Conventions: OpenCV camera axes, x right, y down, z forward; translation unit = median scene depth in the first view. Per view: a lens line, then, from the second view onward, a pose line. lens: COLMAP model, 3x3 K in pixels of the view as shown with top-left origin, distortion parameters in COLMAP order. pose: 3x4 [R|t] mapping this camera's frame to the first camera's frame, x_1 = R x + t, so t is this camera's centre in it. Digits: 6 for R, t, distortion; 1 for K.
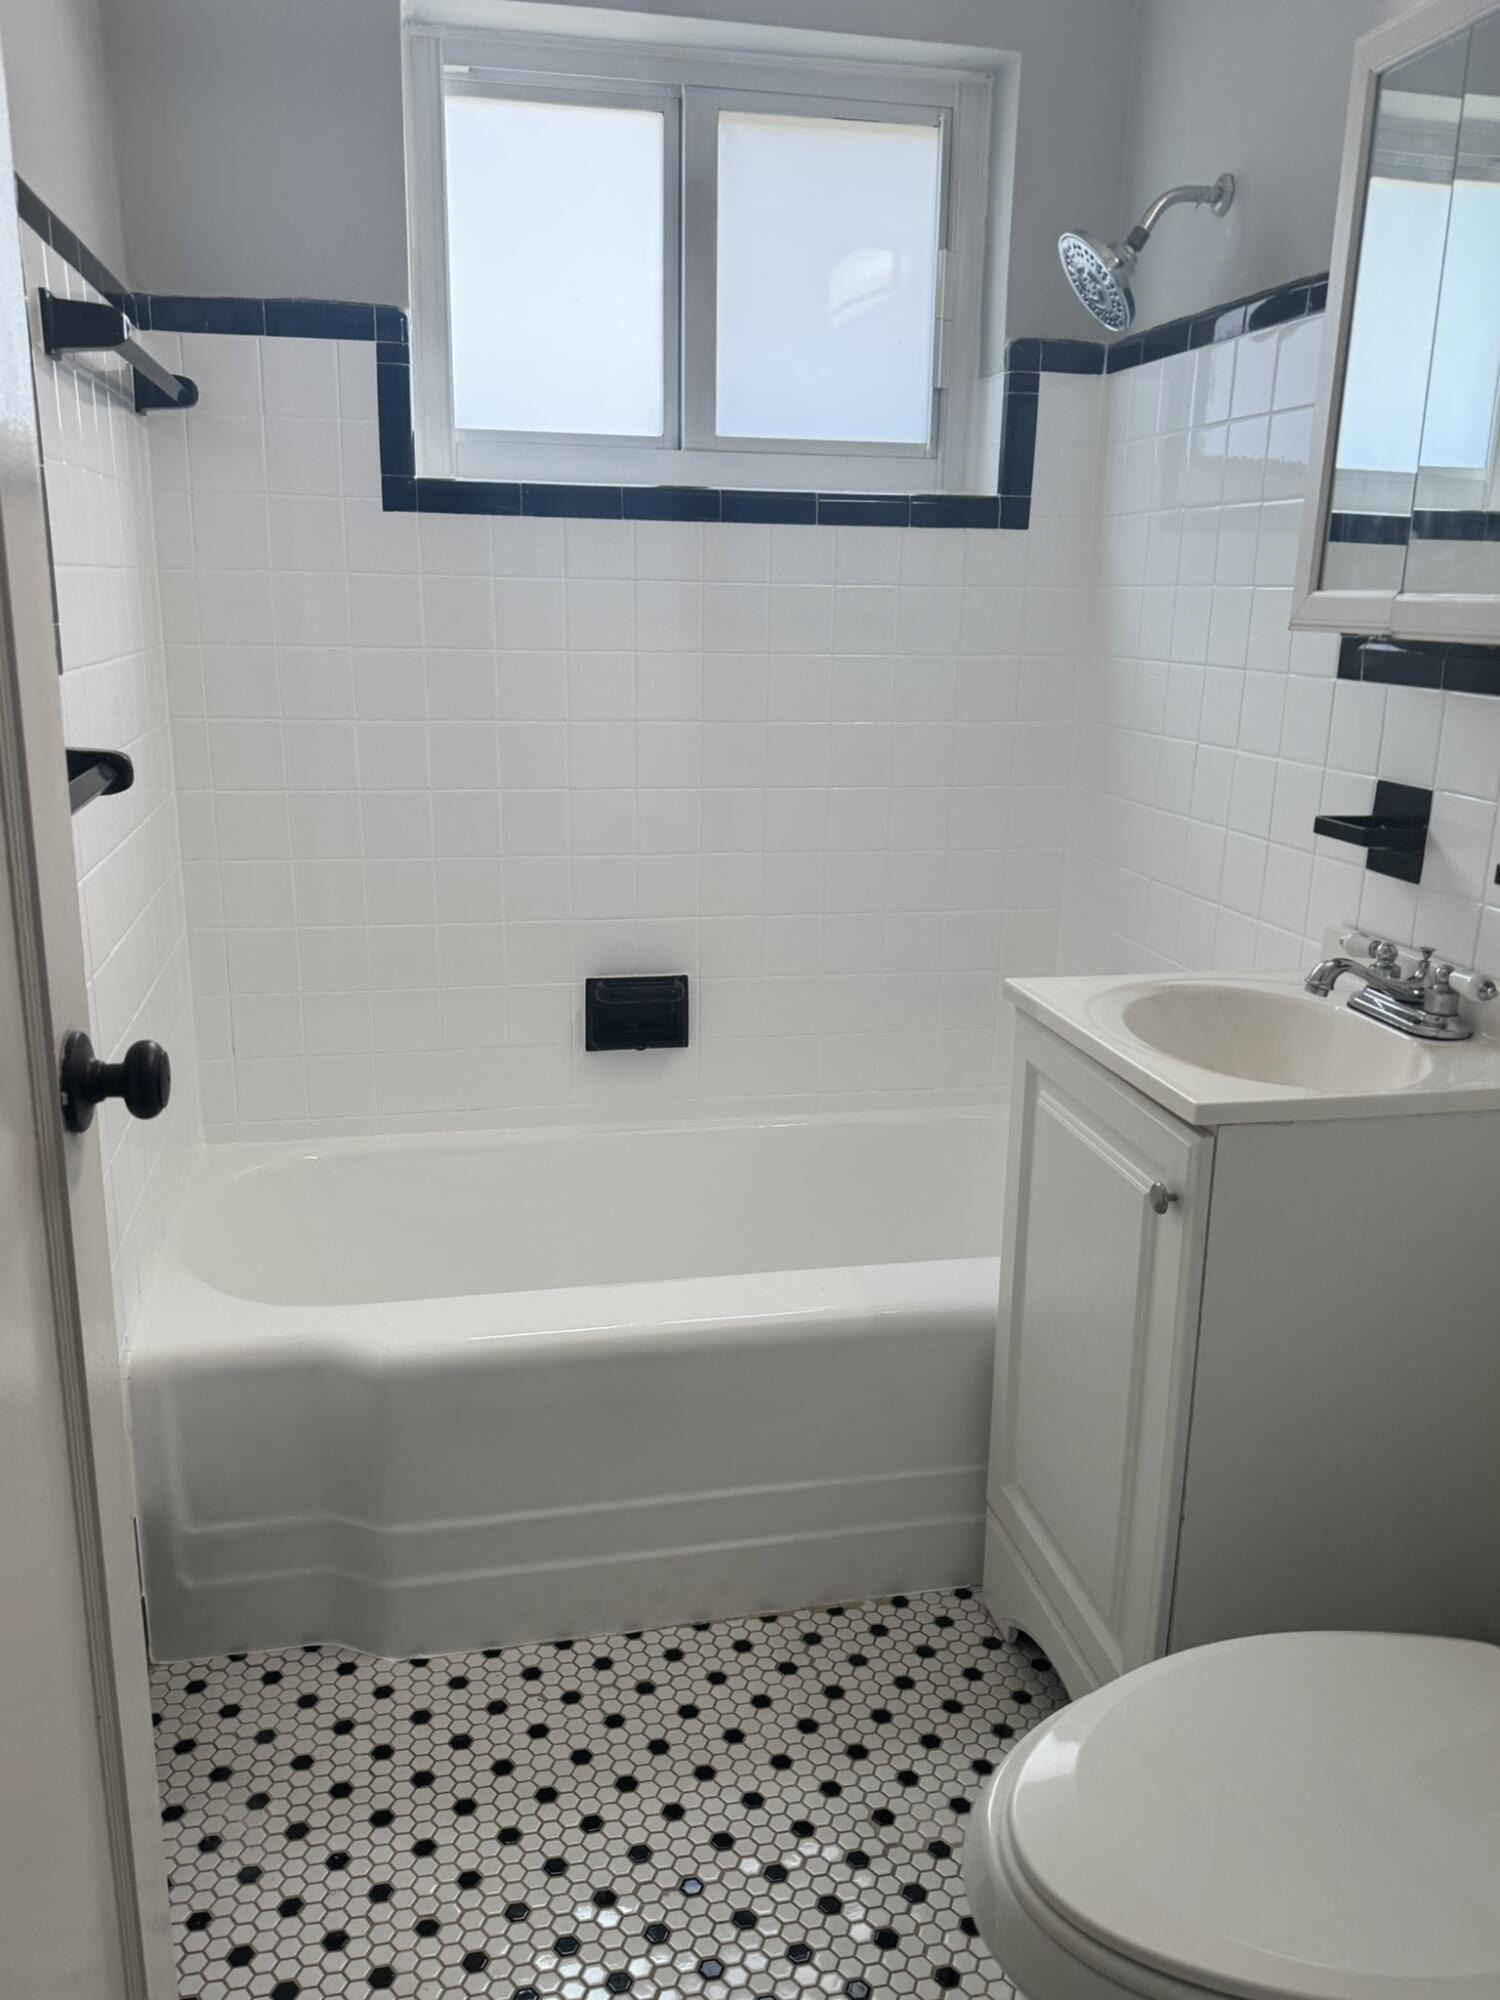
lens RADIAL K [[1568.3, 0, 747.3], [0, 1568.3, 1001.0], [0, 0, 1]] dist [0.020724, -0.039926]
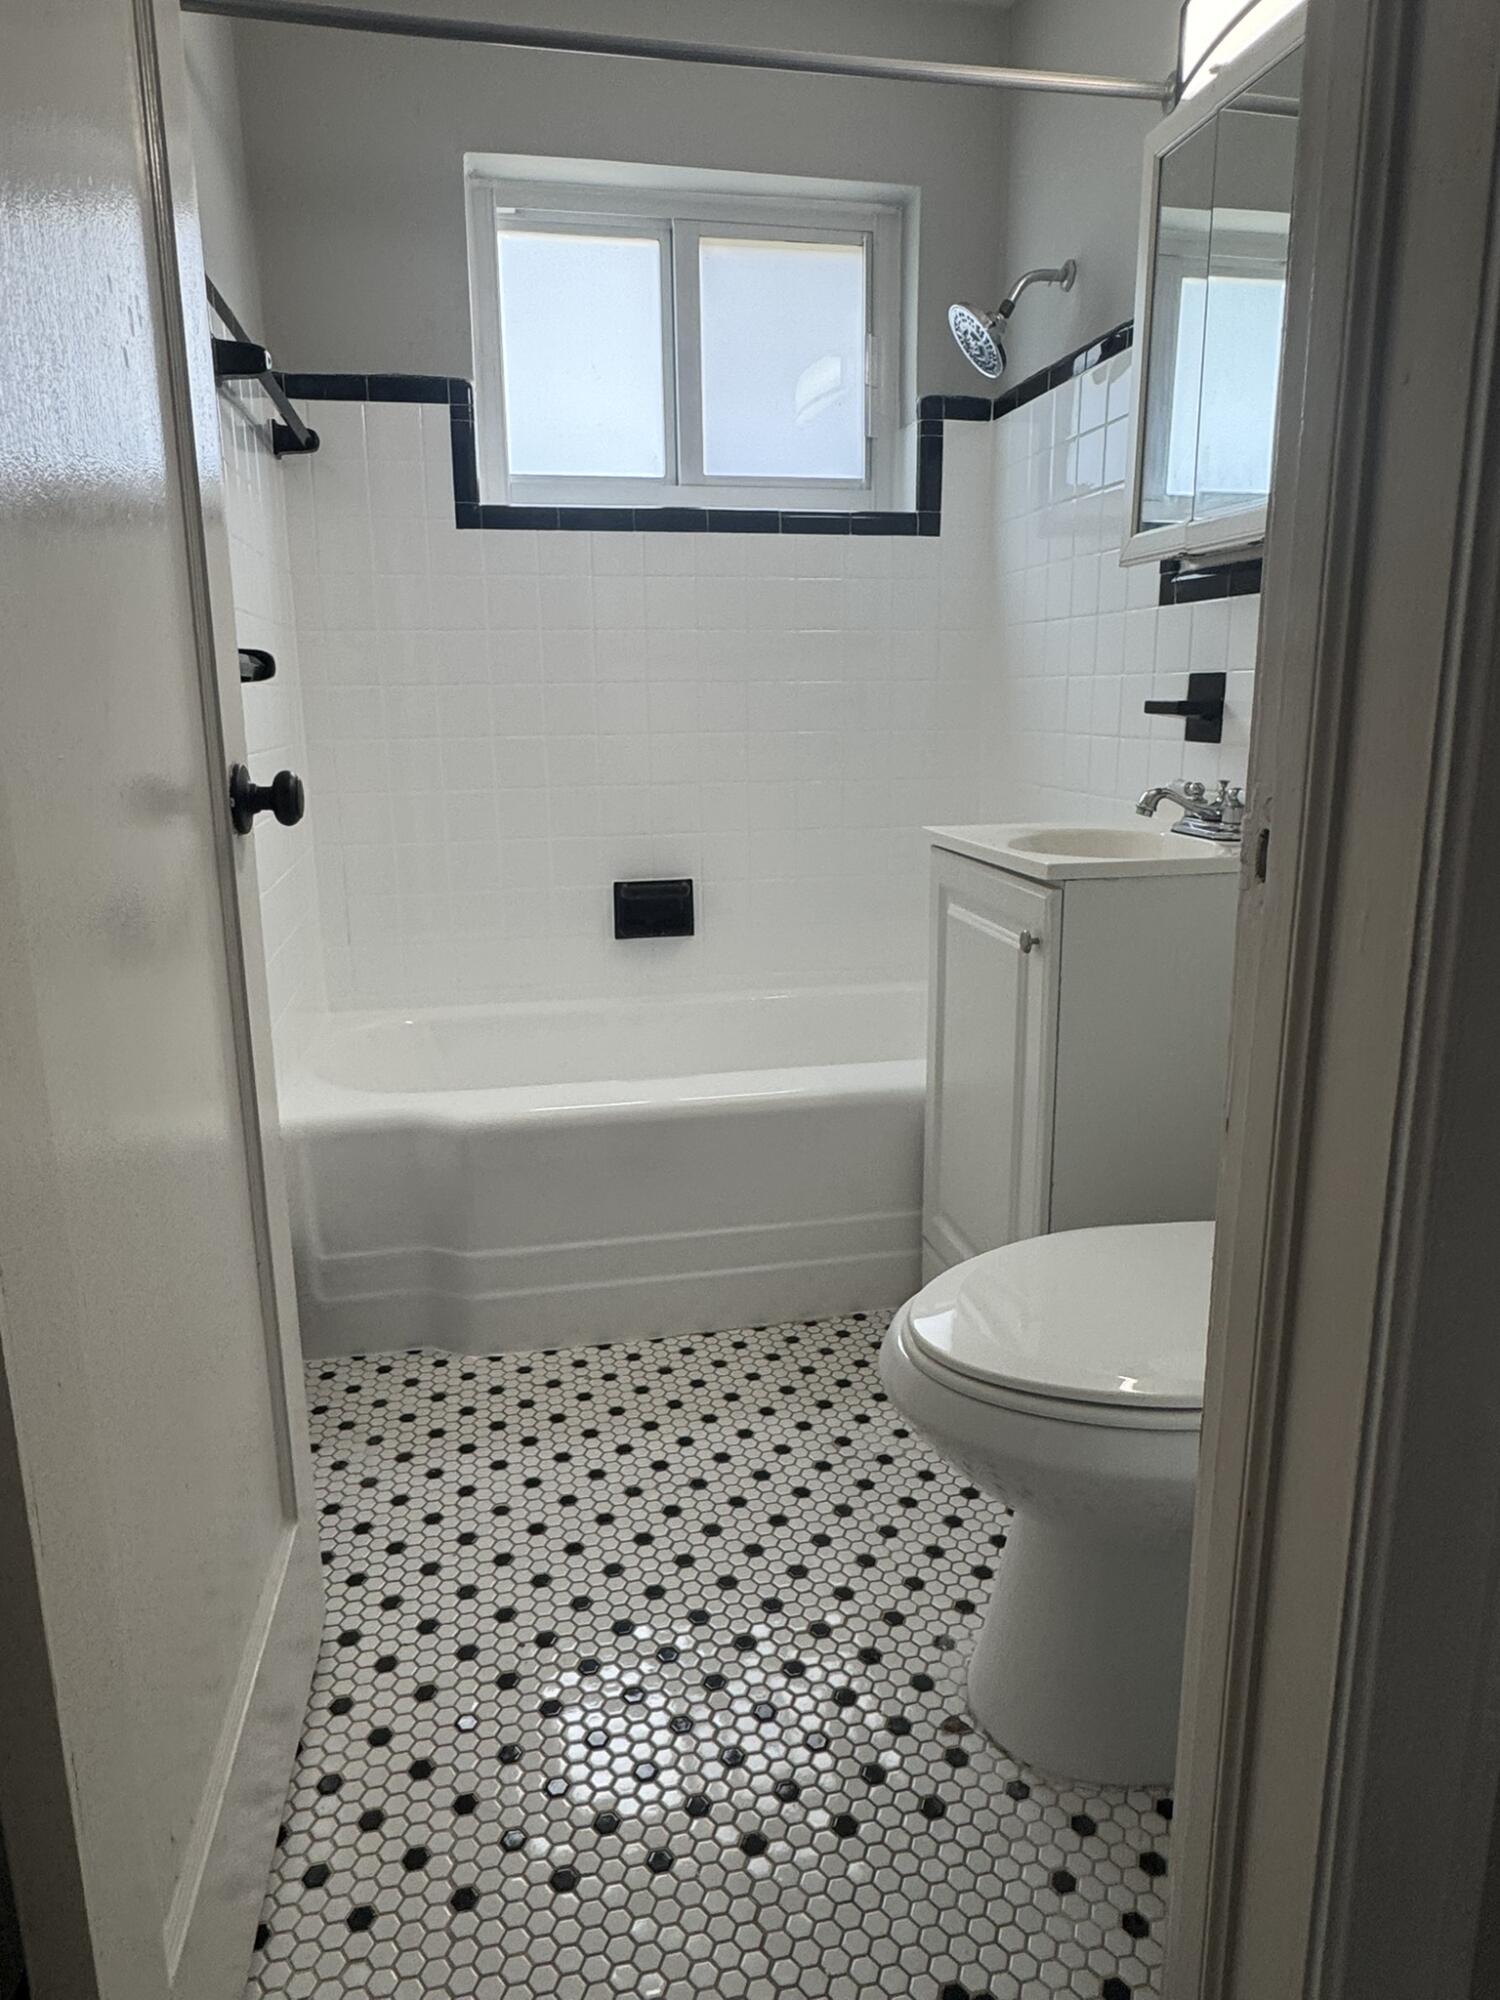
lens RADIAL K [[1282.6, 0, 756.7], [0, 1282.6, 993.8], [0, 0, 1]] dist [-0.022125, 0.004328]
pose [[0.999641, -0.025722, -0.007534, 0.027395], [0.025386, 0.998808, -0.041687, 0.160613], [0.008597, 0.041481, 0.999102, -0.085768]]
